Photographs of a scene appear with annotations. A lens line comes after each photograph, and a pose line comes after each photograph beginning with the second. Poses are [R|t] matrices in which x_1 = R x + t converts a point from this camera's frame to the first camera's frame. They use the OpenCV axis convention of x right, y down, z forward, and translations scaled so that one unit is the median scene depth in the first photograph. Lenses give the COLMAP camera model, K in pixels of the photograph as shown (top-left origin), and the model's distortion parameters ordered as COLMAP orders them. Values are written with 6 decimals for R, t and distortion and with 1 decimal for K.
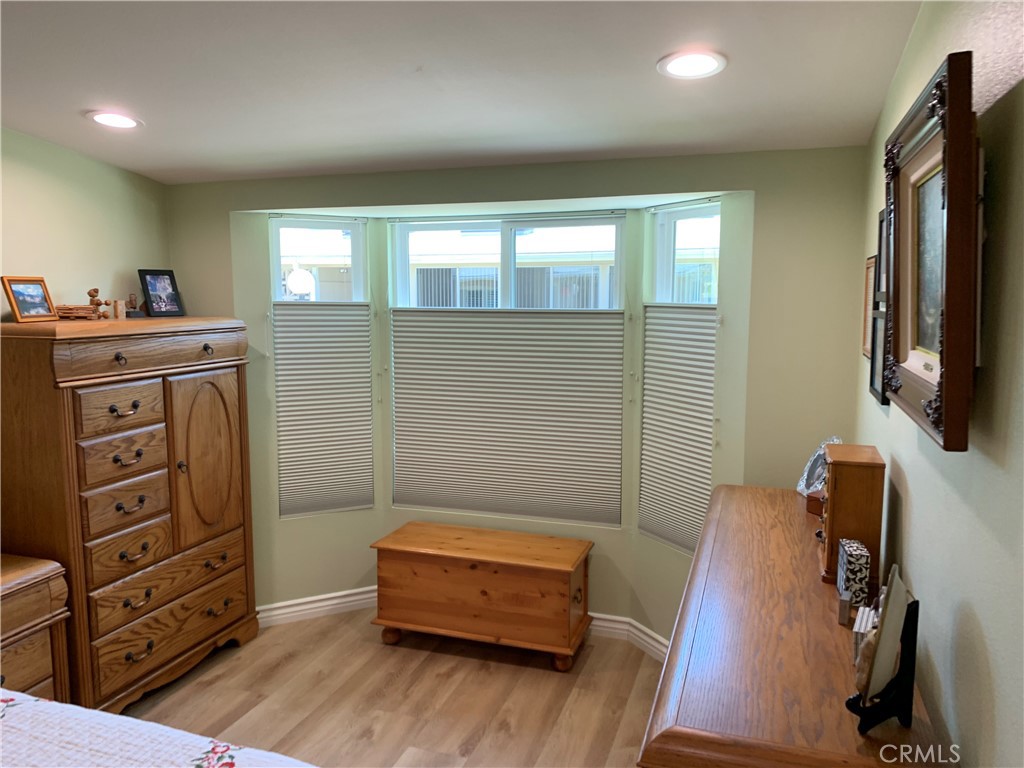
lens RADIAL K [[787.3, 0, 498.3], [0, 787.3, 381.2], [0, 0, 1]] dist [0.029335, -0.022555]
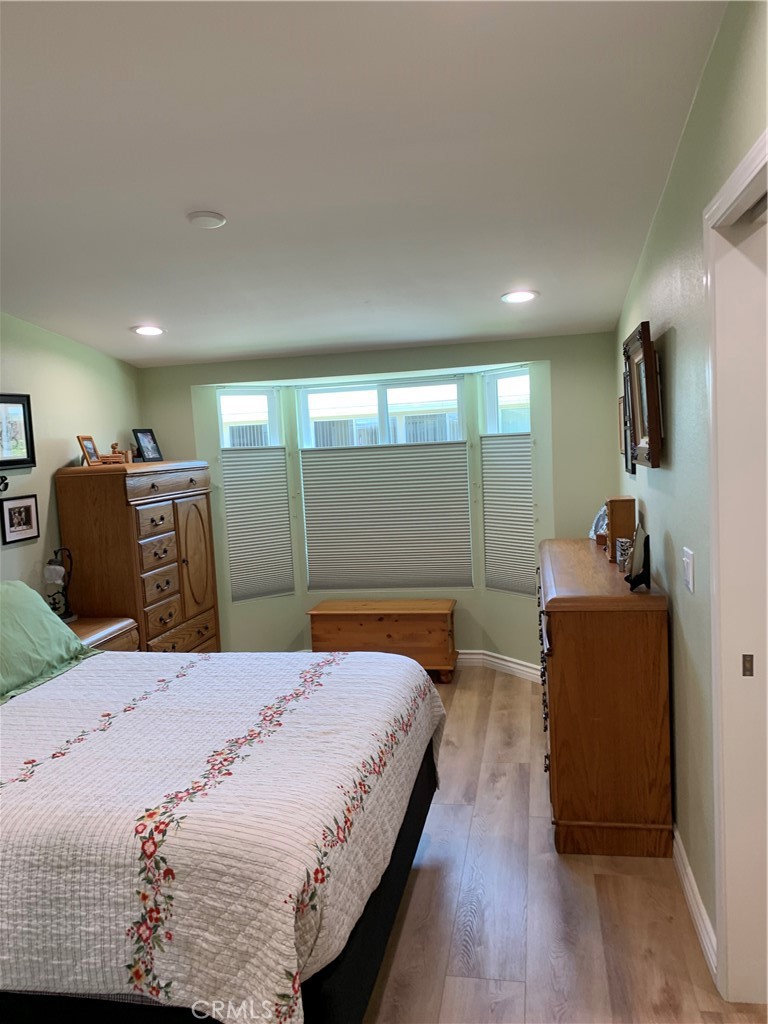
lens RADIAL K [[787.3, 0, 385.0], [0, 787.3, 515.3], [0, 0, 1]] dist [0.029335, -0.022555]
pose [[0.988092, -0.065466, 0.139240, -0.234971], [0.069222, 0.997352, -0.022301, 0.082072], [-0.137412, 0.031674, 0.990007, -0.500940]]
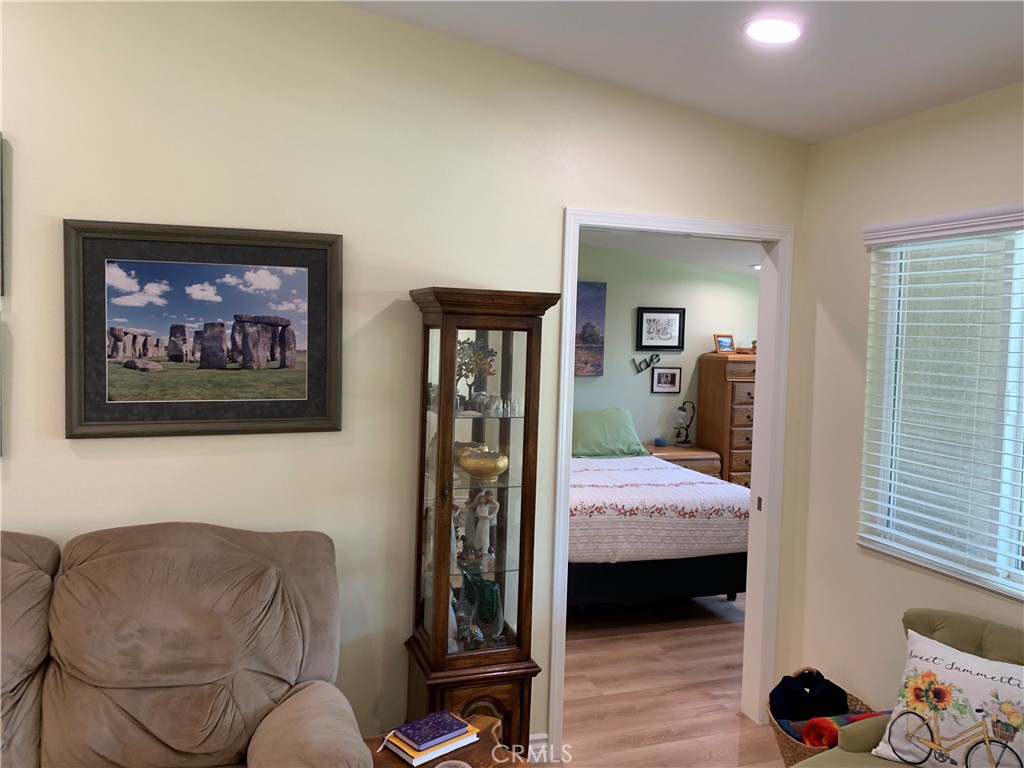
lens RADIAL K [[787.3, 0, 507.1], [0, 787.3, 376.9], [0, 0, 1]] dist [0.029335, -0.022555]
pose [[0.616689, 0.063851, -0.784613, 0.766951], [-0.124686, 0.992046, -0.017268, 0.101959], [0.777269, 0.108479, 0.619745, -0.841850]]
